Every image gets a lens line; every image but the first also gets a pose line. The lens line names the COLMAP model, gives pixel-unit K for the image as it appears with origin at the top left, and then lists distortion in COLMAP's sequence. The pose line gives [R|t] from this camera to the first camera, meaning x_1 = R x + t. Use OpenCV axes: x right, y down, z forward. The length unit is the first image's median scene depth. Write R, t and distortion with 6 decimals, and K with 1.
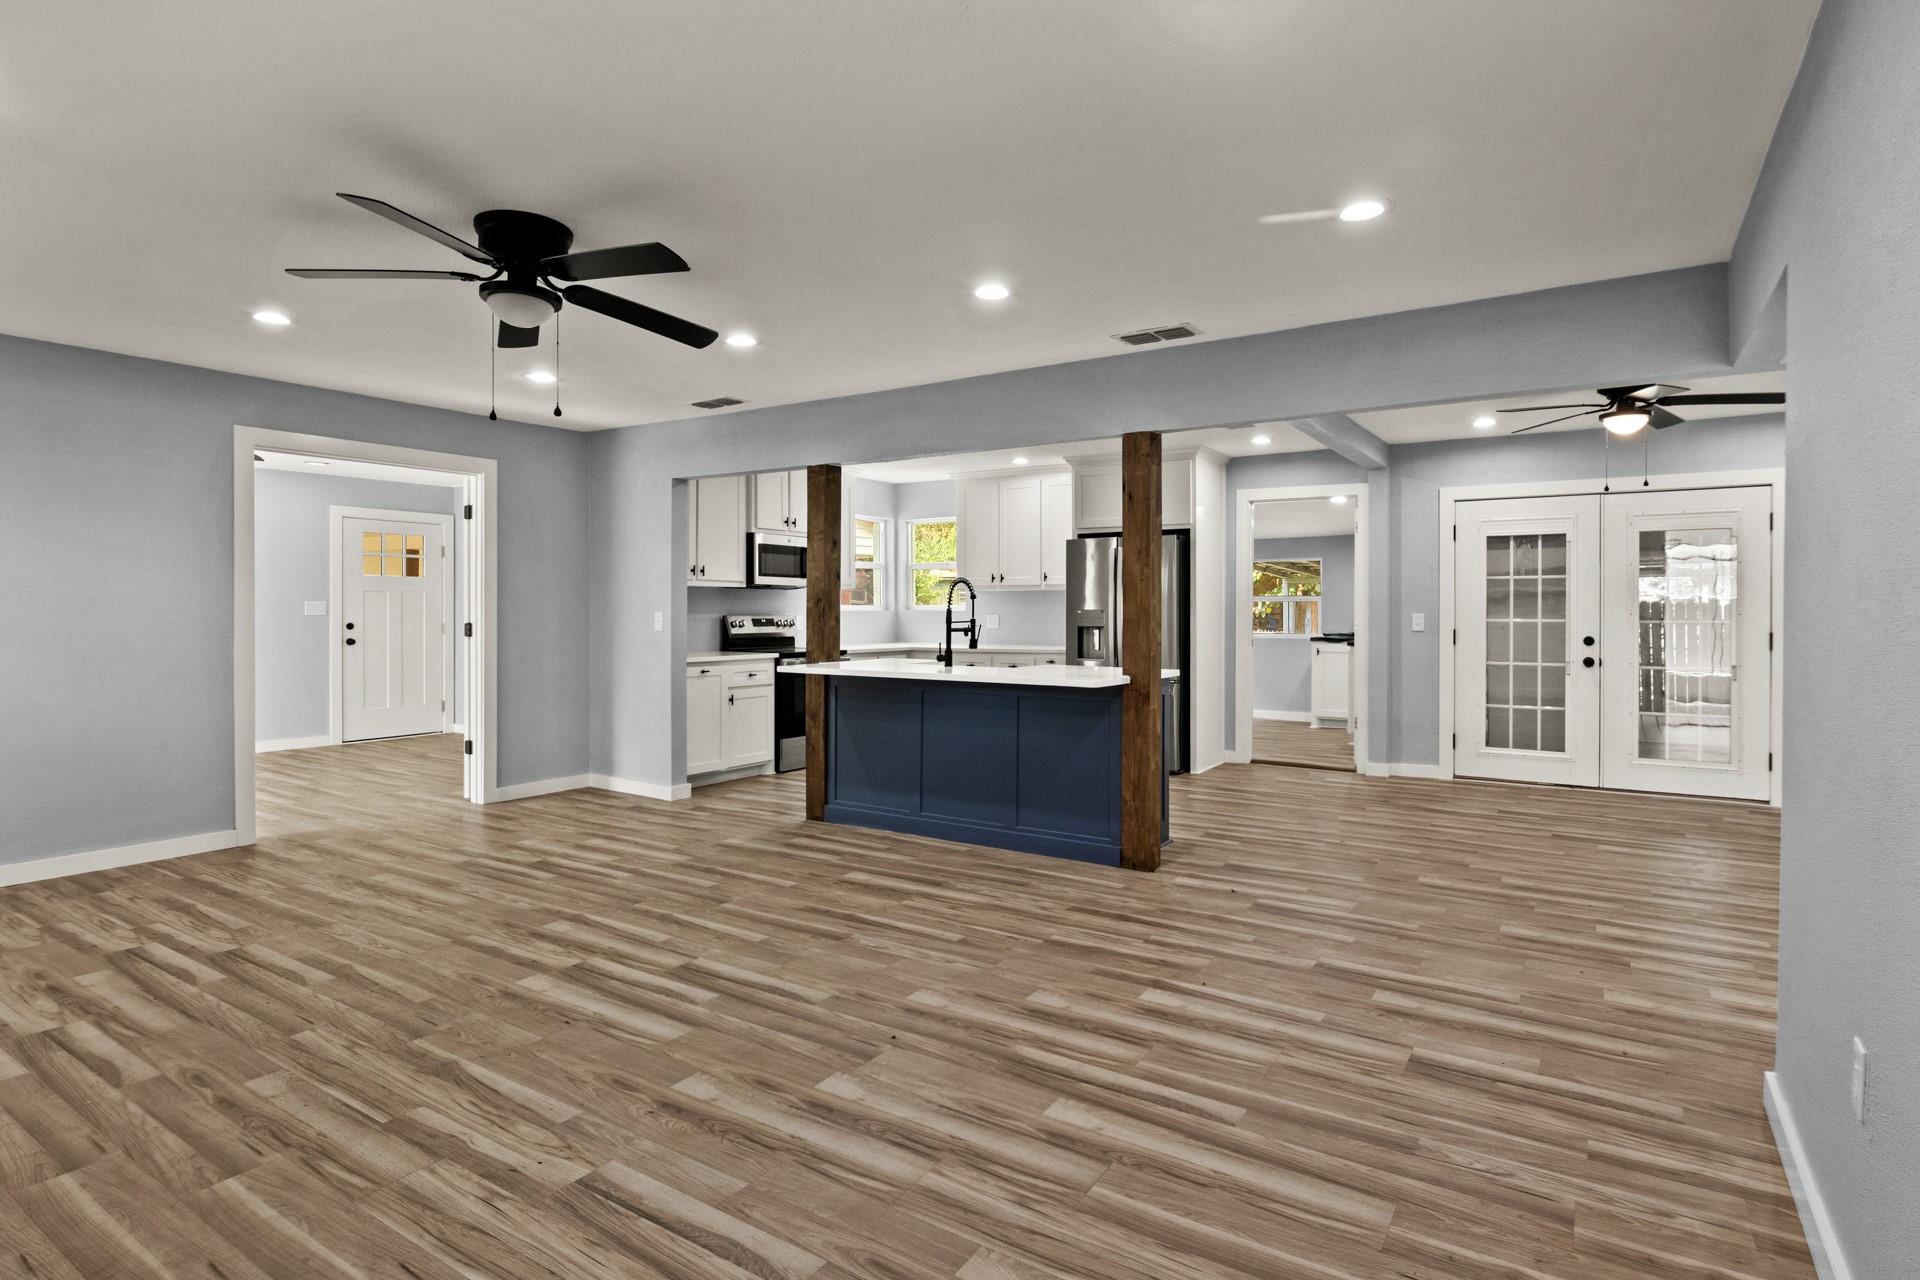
lens RADIAL K [[965.3, 0, 954.9], [0, 965.3, 568.6], [0, 0, 1]] dist [-0.006895, 0.000672]
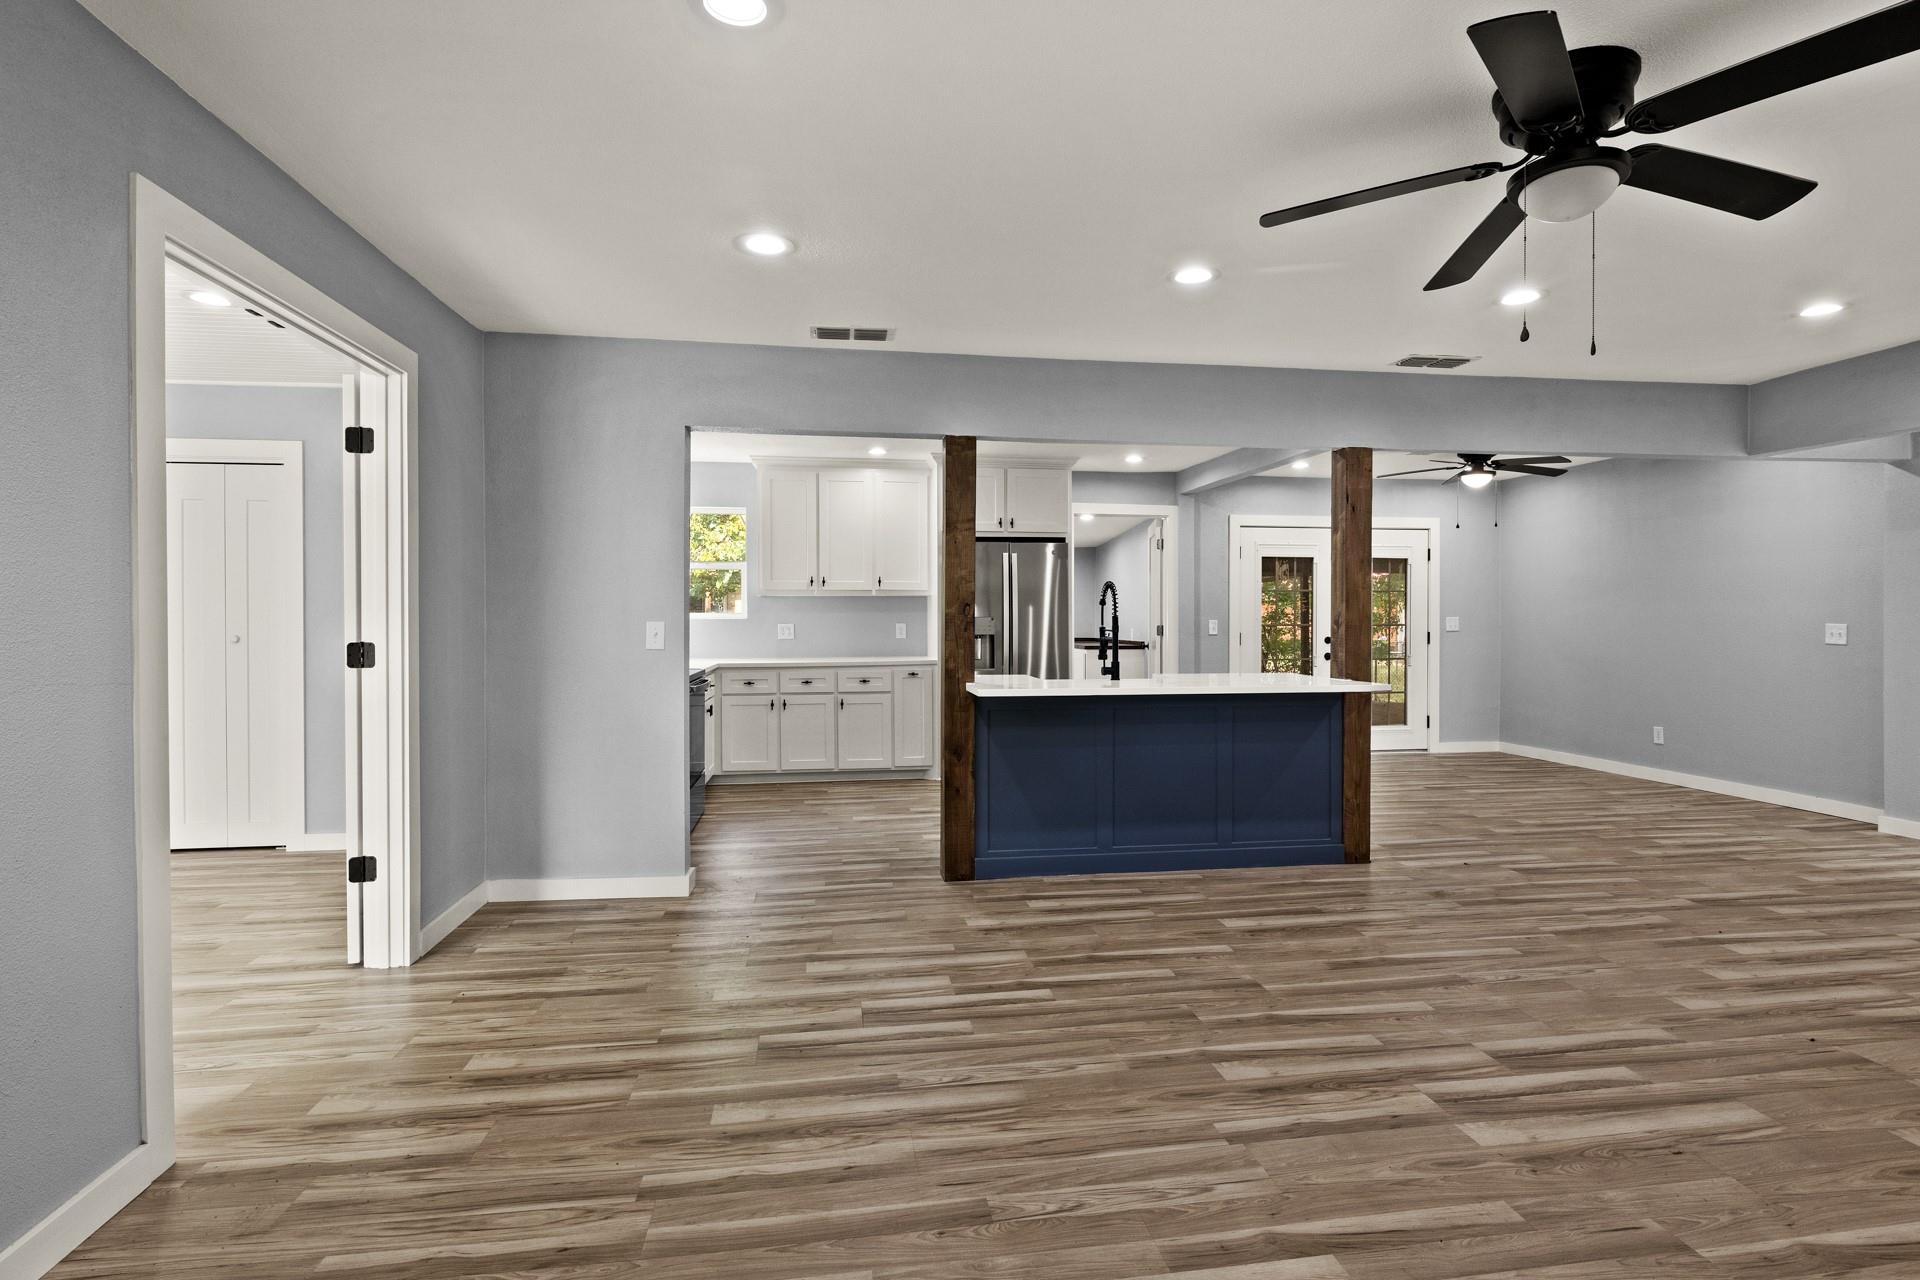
lens RADIAL K [[965.3, 0, 954.9], [0, 965.3, 568.6], [0, 0, 1]] dist [-0.006895, 0.000672]
pose [[0.752542, 0.031779, 0.657777, -0.949302], [-0.024985, 0.999494, -0.019704, 0.026941], [-0.658070, -0.001607, 0.752955, 0.566798]]
